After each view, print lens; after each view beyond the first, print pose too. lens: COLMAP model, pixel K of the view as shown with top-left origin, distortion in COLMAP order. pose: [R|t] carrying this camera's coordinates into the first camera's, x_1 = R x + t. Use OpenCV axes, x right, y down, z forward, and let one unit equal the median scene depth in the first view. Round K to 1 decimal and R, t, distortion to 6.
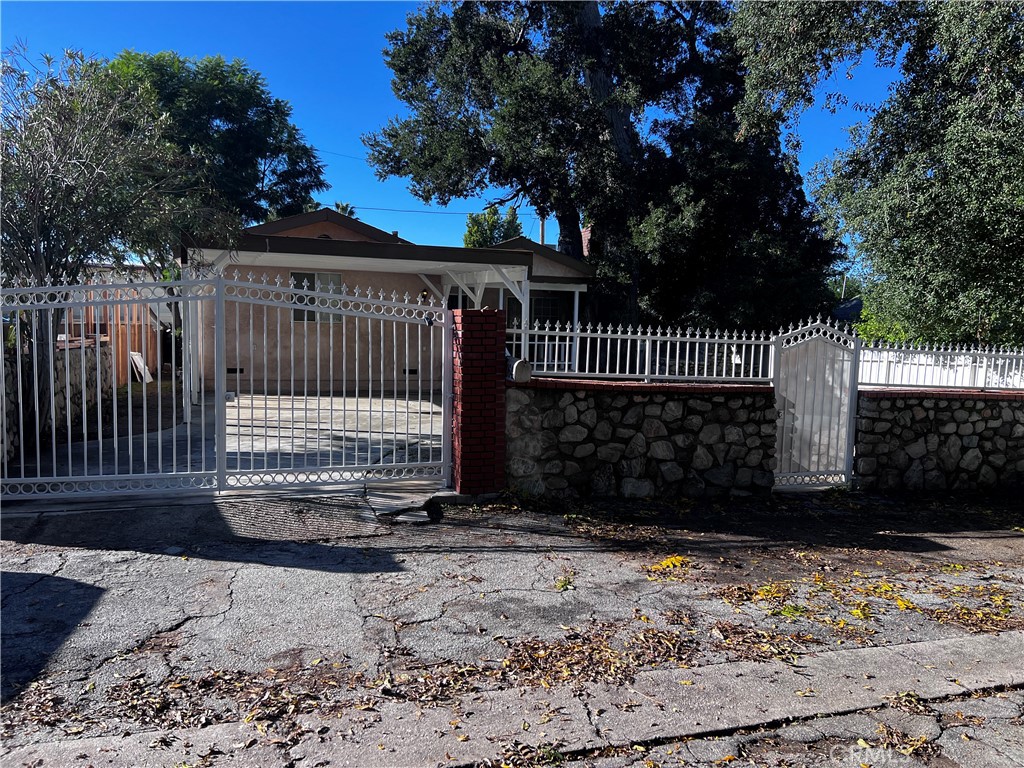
lens RADIAL K [[758.0, 0, 512.0], [0, 758.0, 384.0], [0, 0, 1]] dist [0.106732, -0.150026]
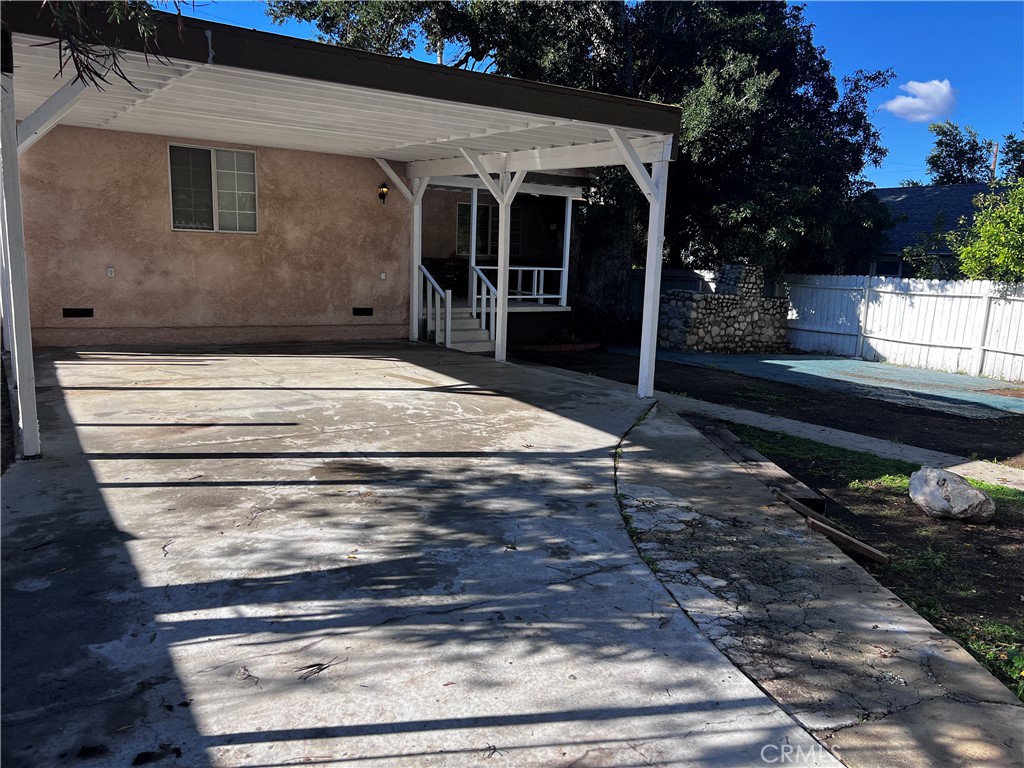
lens RADIAL K [[758.0, 0, 512.0], [0, 758.0, 384.0], [0, 0, 1]] dist [0.106732, -0.150026]
pose [[0.974550, -0.023965, 0.222887, -0.373712], [0.000856, 0.994660, 0.103206, -0.053226], [-0.224170, -0.100389, 0.969366, 0.760779]]
